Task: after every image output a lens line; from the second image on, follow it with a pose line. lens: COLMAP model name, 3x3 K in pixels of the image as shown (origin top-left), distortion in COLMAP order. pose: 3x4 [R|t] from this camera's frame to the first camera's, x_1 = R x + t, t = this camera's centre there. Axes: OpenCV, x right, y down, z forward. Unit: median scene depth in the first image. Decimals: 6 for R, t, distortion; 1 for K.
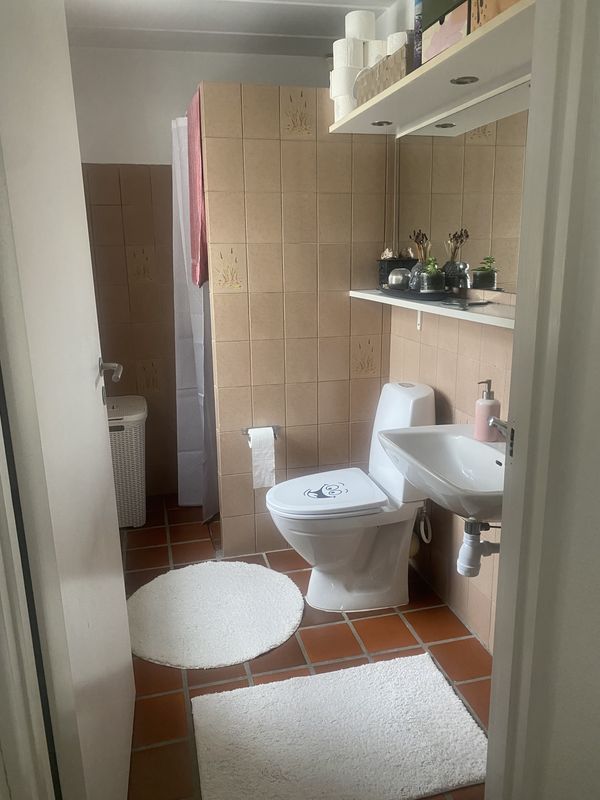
lens RADIAL K [[606.1, 0, 302.1], [0, 606.1, 400.2], [0, 0, 1]] dist [0.003703, -0.005077]
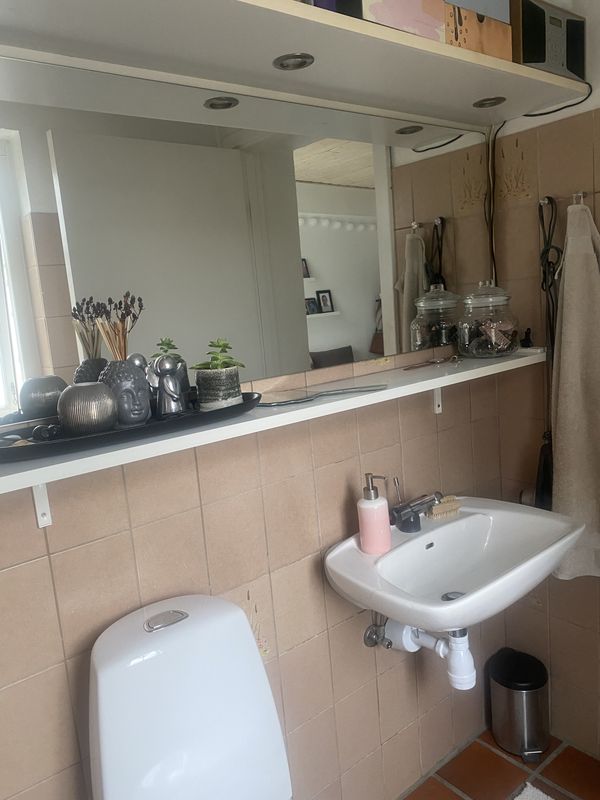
lens RADIAL K [[606.1, 0, 299.8], [0, 606.1, 400.3], [0, 0, 1]] dist [0.003703, -0.005077]
pose [[-0.399331, -0.096543, 0.911710, -0.280027], [0.305600, 0.923551, 0.231650, -0.263932], [-0.864375, 0.371123, -0.339299, 1.046669]]
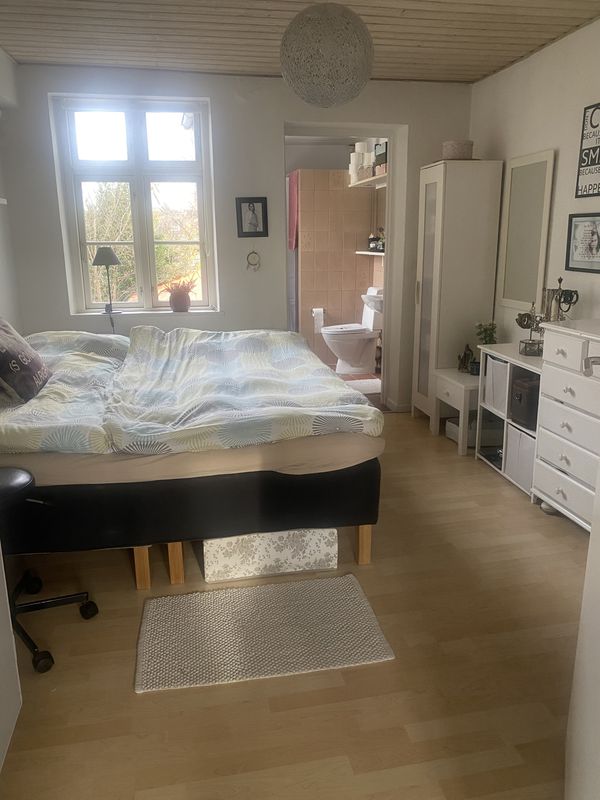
lens RADIAL K [[606.1, 0, 297.2], [0, 606.1, 398.7], [0, 0, 1]] dist [0.003703, -0.005077]
pose [[0.997980, 0.021335, -0.059835, 0.001314], [-0.020315, 0.999639, 0.017592, 0.417982], [0.060189, -0.016341, 0.998053, -1.625913]]
